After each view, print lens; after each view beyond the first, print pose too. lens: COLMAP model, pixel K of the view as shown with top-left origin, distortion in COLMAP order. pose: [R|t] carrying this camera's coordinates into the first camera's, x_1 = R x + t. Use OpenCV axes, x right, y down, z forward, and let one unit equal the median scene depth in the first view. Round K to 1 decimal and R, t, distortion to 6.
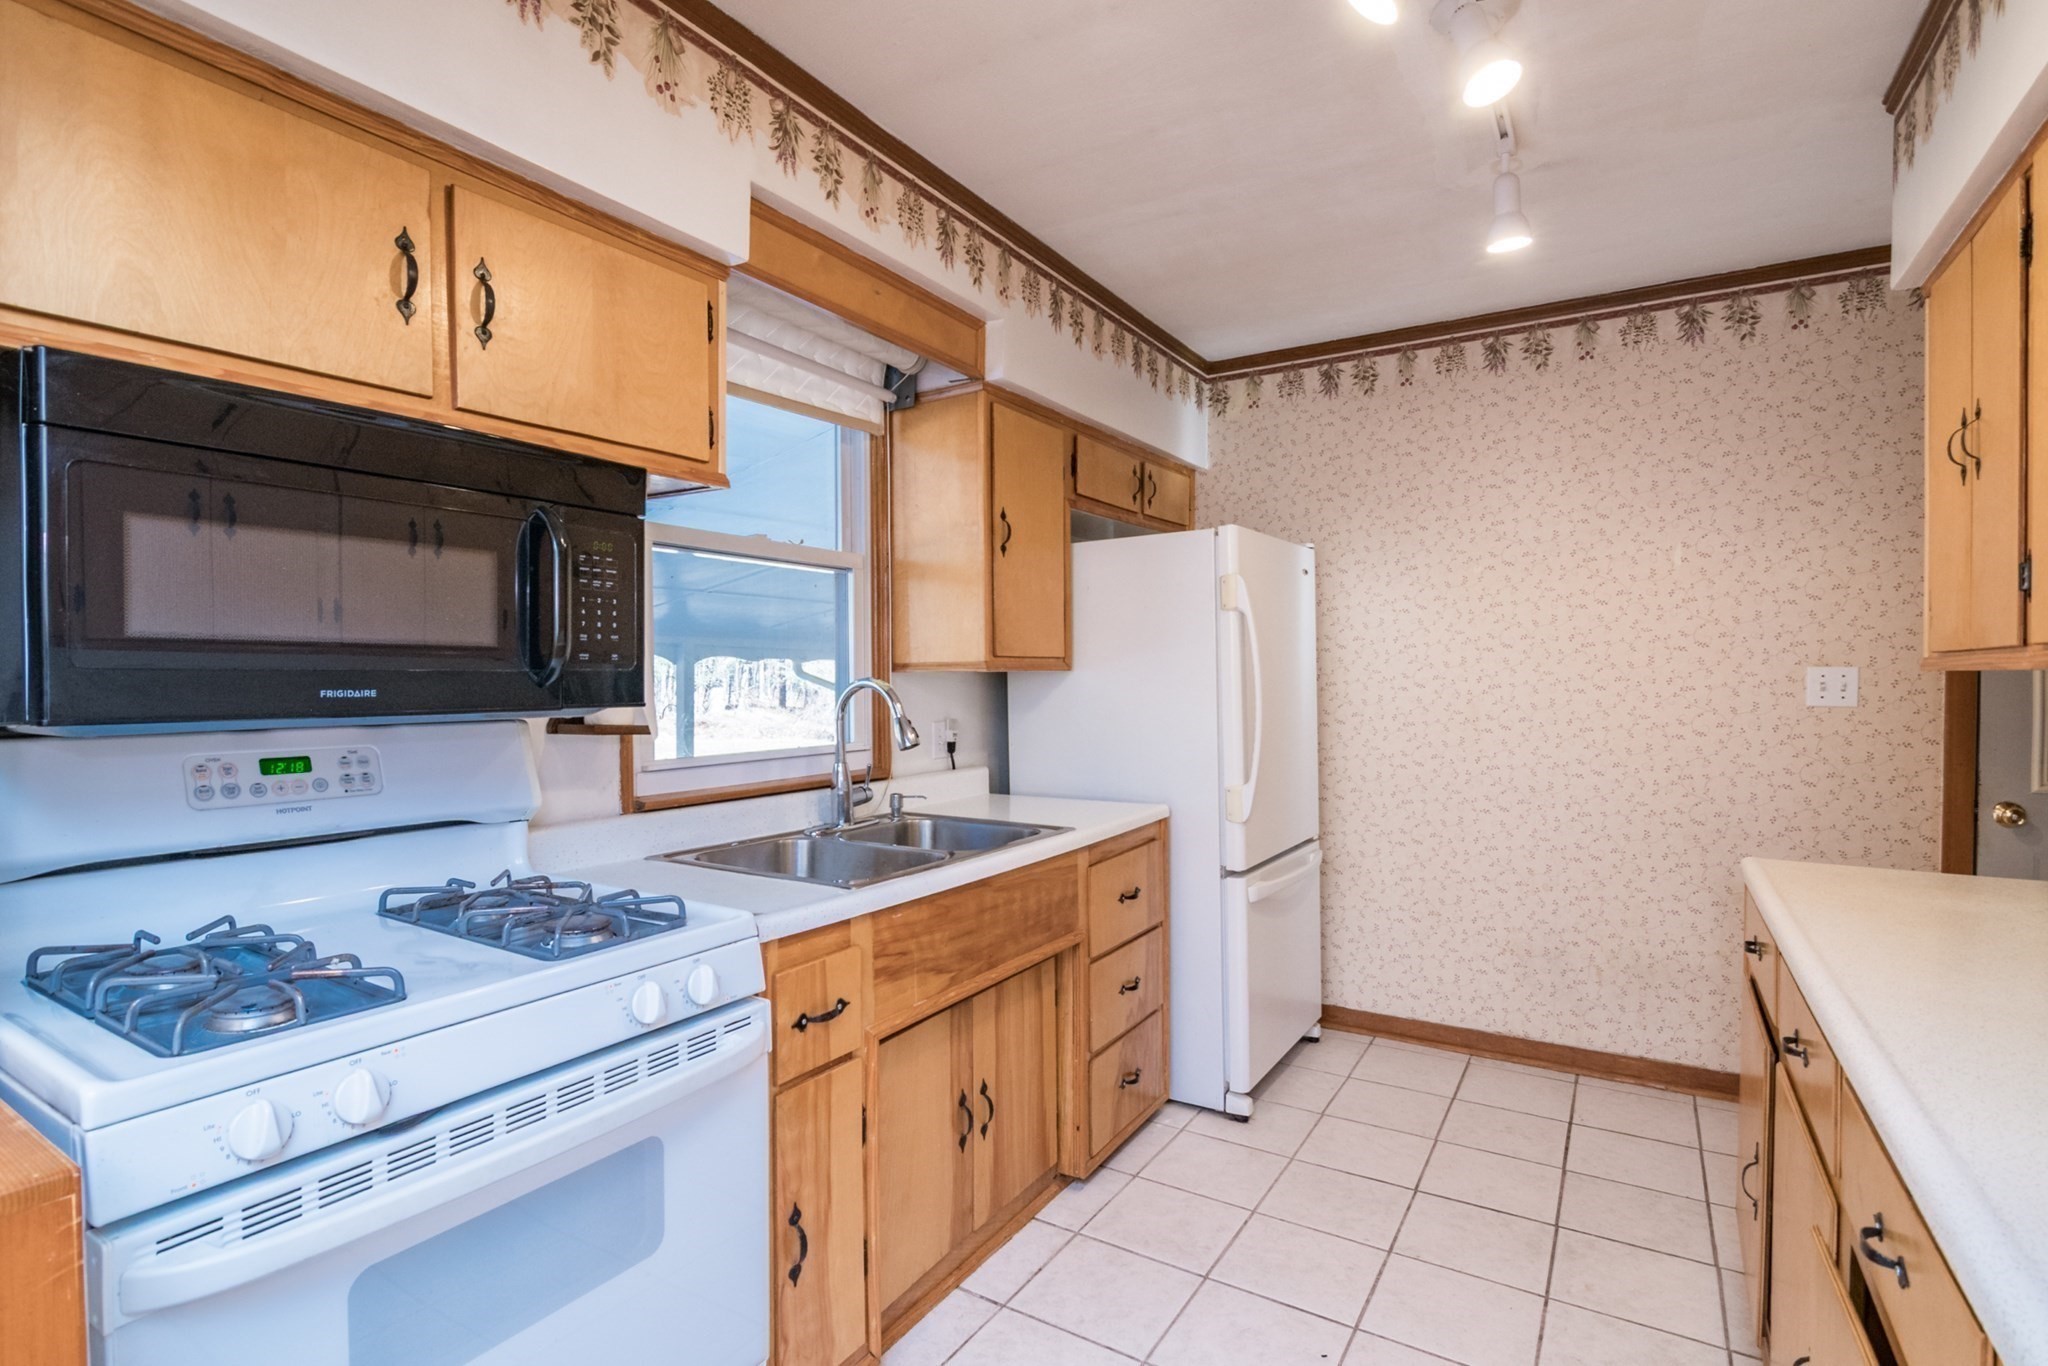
lens RADIAL K [[1006.4, 0, 998.5], [0, 1006.4, 695.5], [0, 0, 1]] dist [-0.008705, -0.003742]
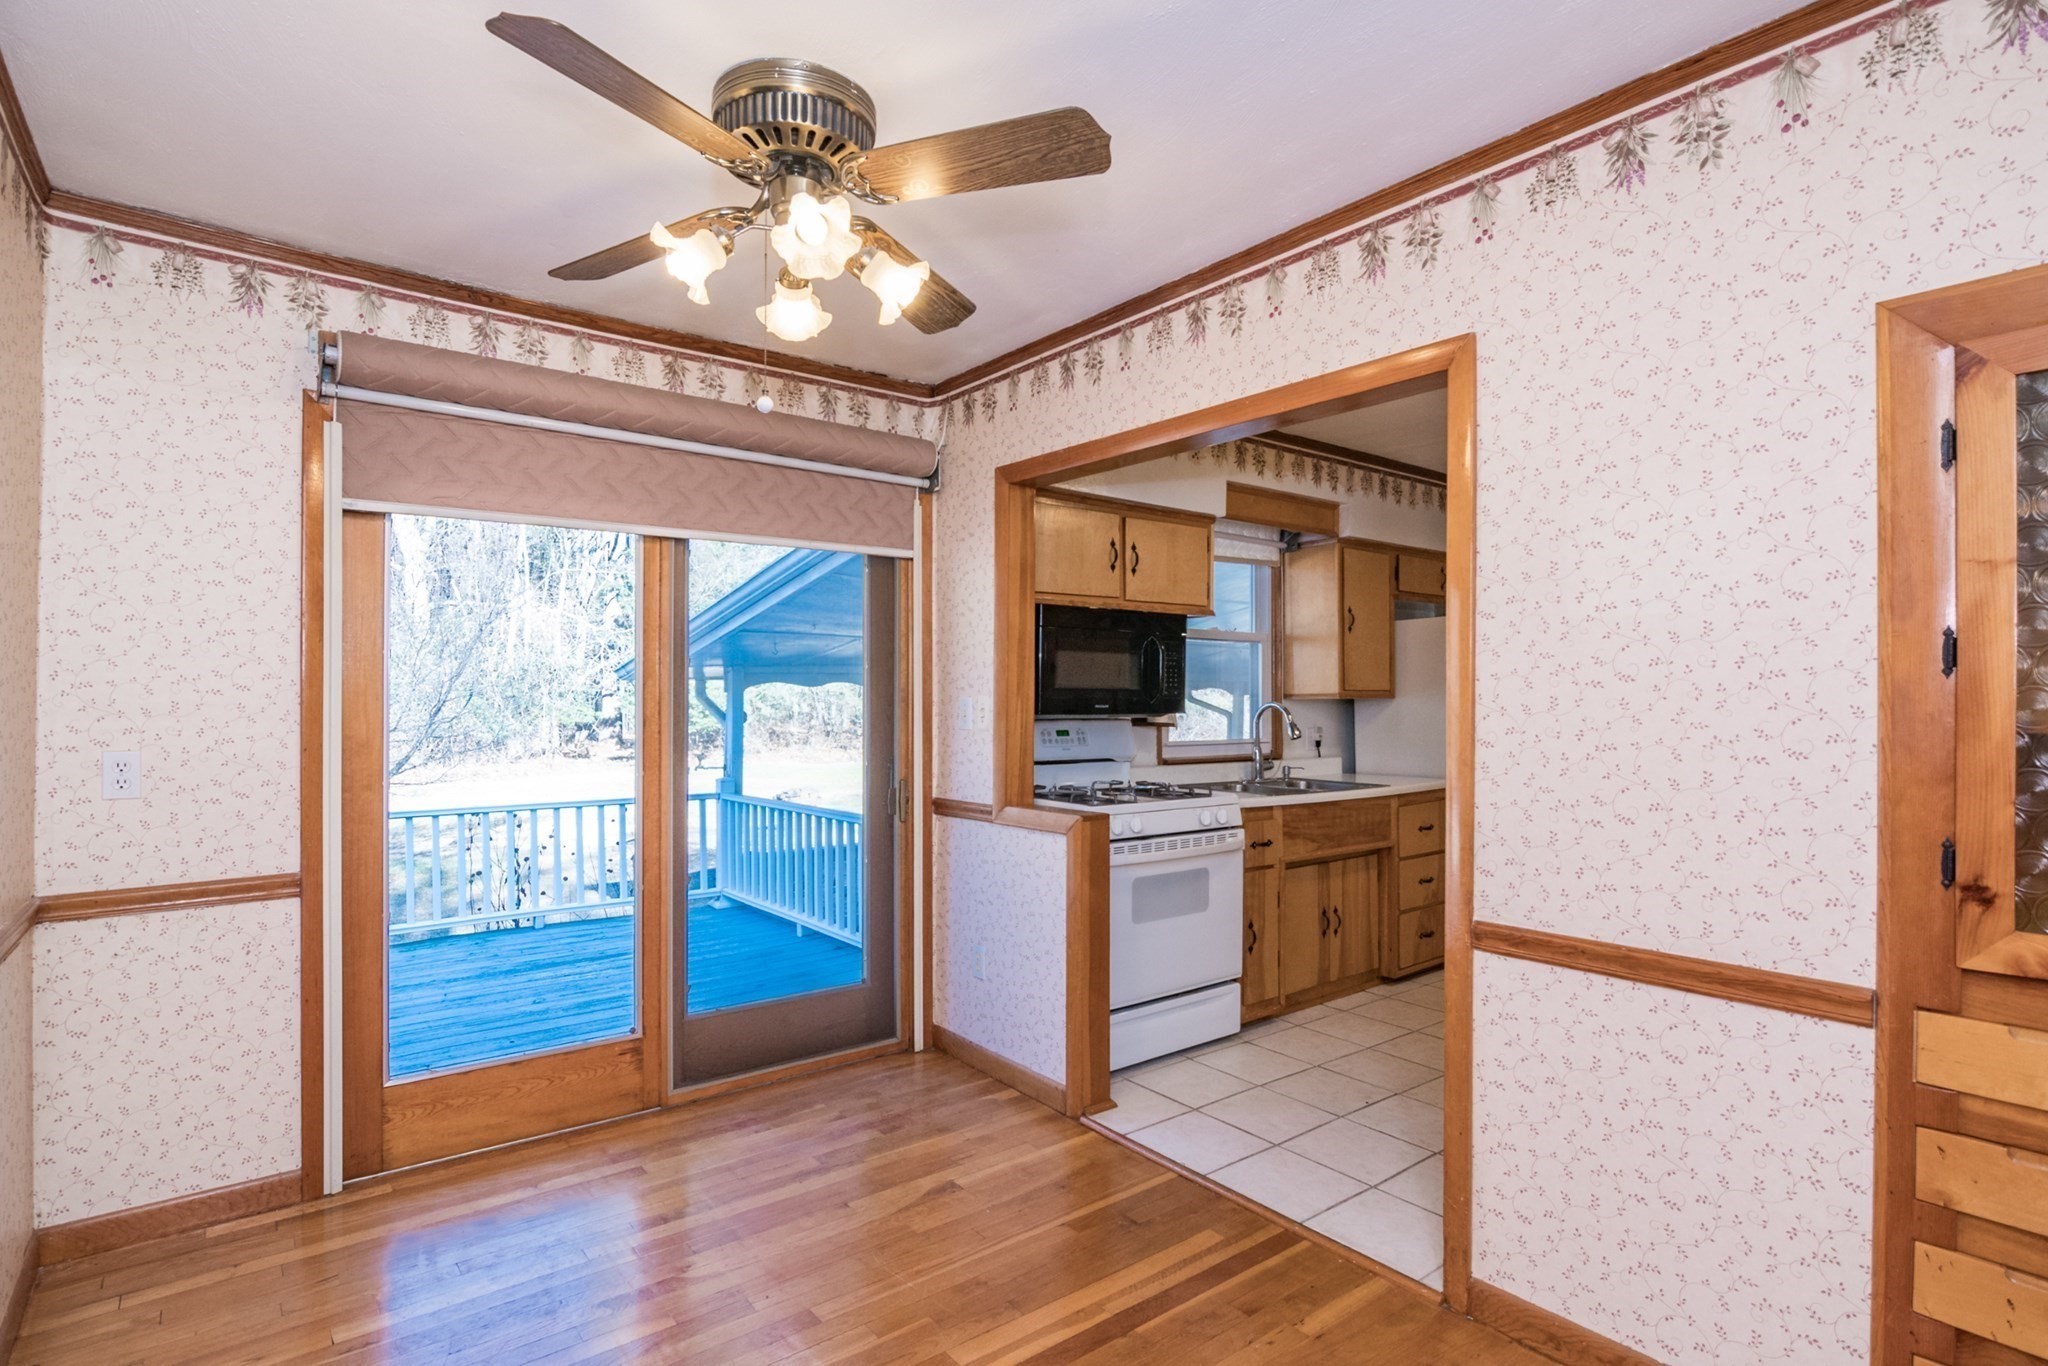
lens RADIAL K [[1006.4, 0, 997.2], [0, 1006.4, 698.8], [0, 0, 1]] dist [-0.008705, -0.003742]
pose [[0.938500, 0.002427, -0.345270, 0.032641], [-0.010367, 0.999723, -0.021152, 0.019076], [0.345123, 0.023430, 0.938265, -0.846725]]
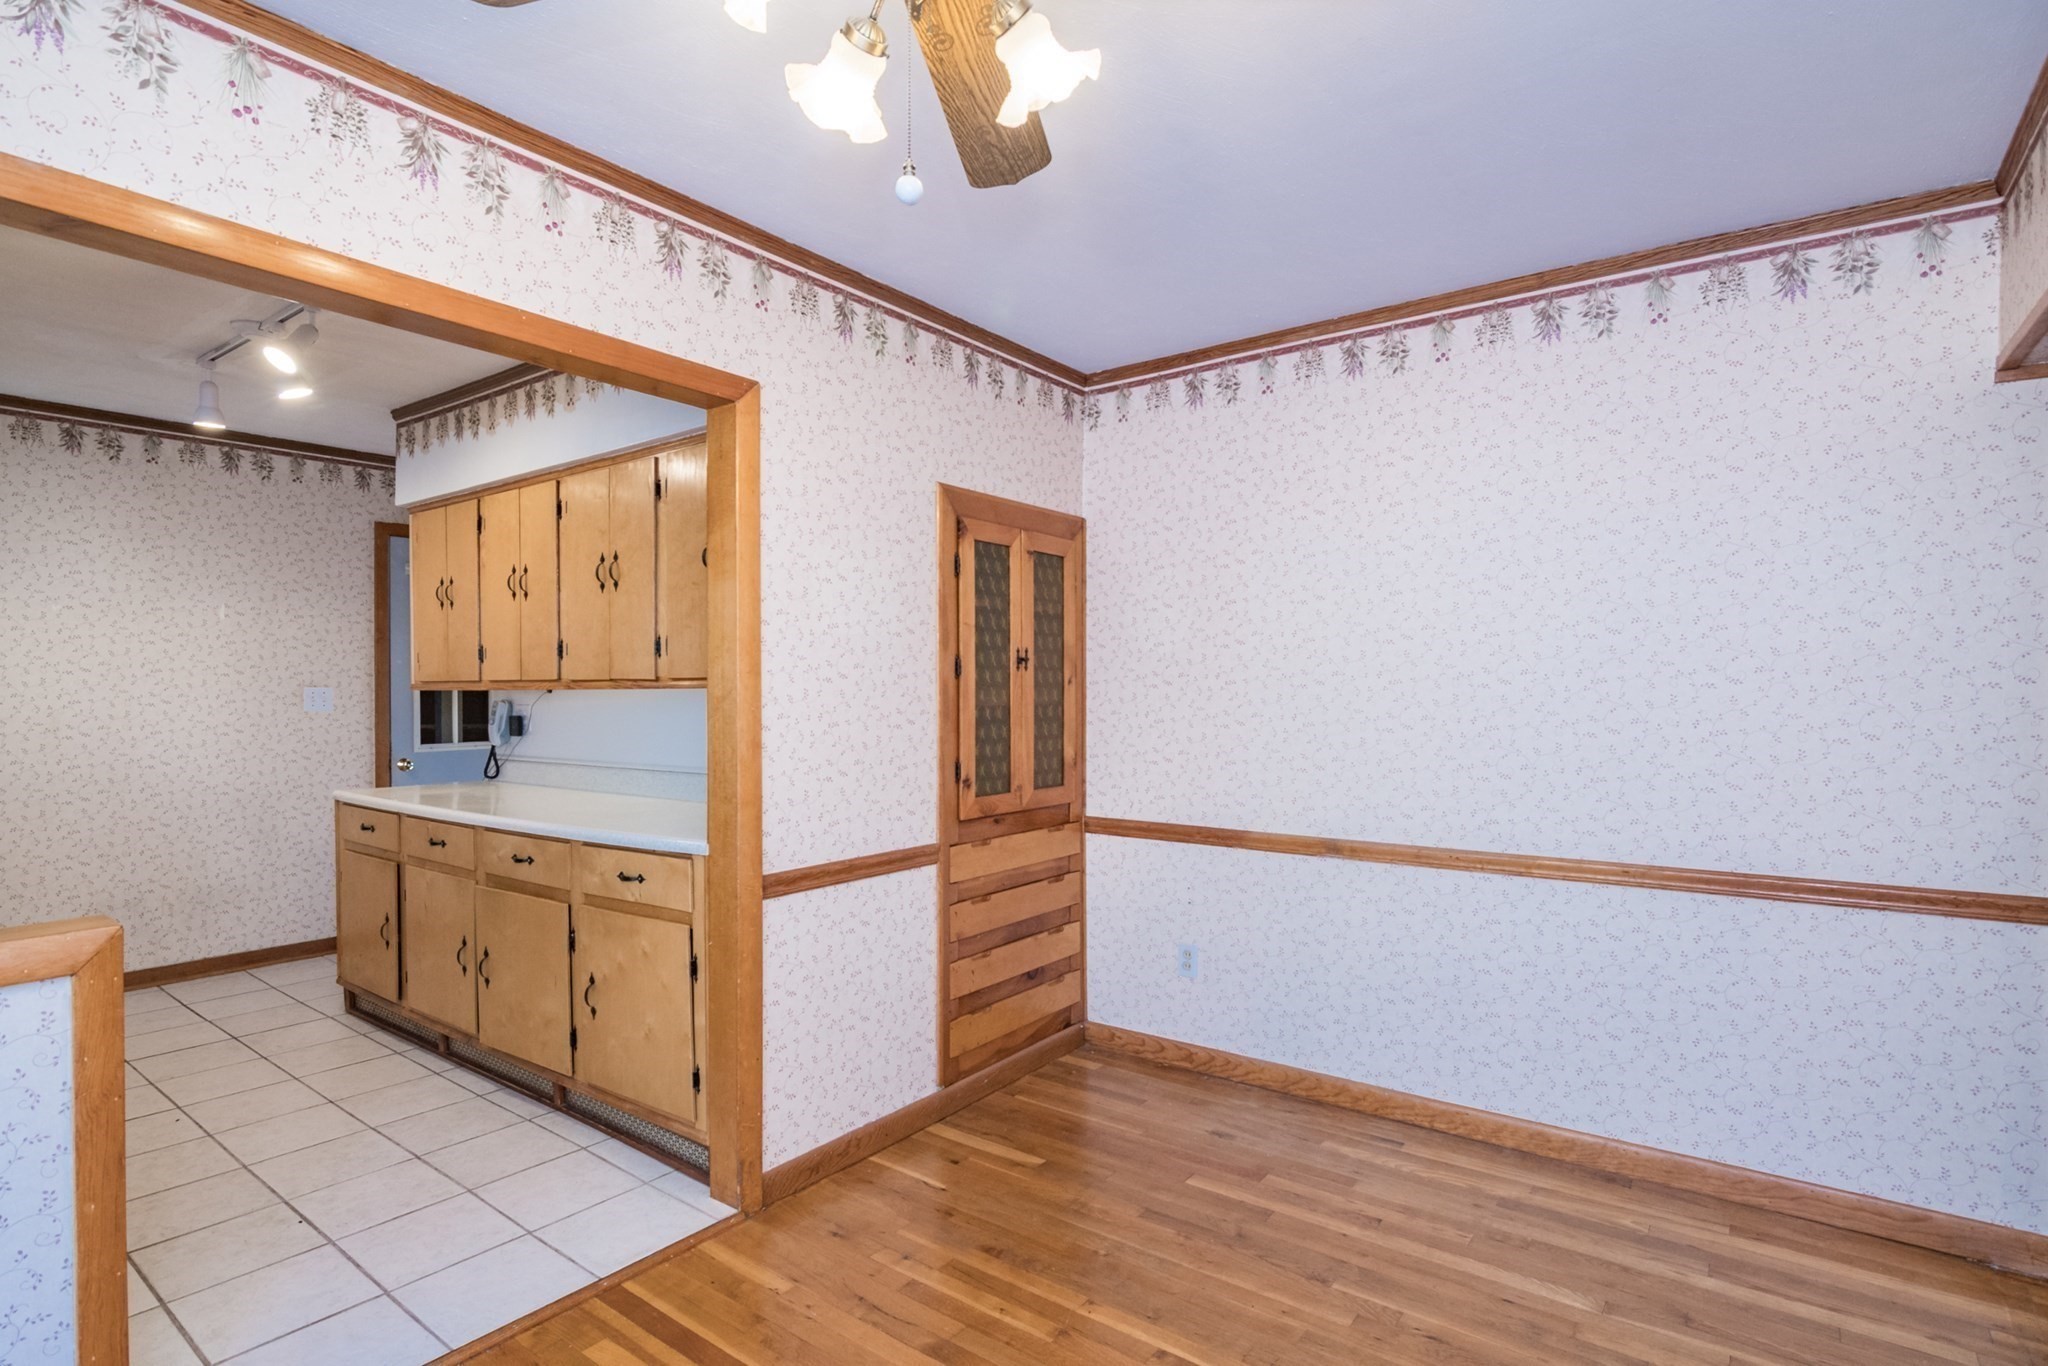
lens RADIAL K [[1006.4, 0, 1038.9], [0, 1006.4, 693.6], [0, 0, 1]] dist [-0.008705, -0.003742]
pose [[0.072396, -0.004083, 0.997368, -0.761558], [0.023101, 0.999730, 0.002416, 0.005674], [-0.997108, 0.022865, 0.072470, -0.336106]]
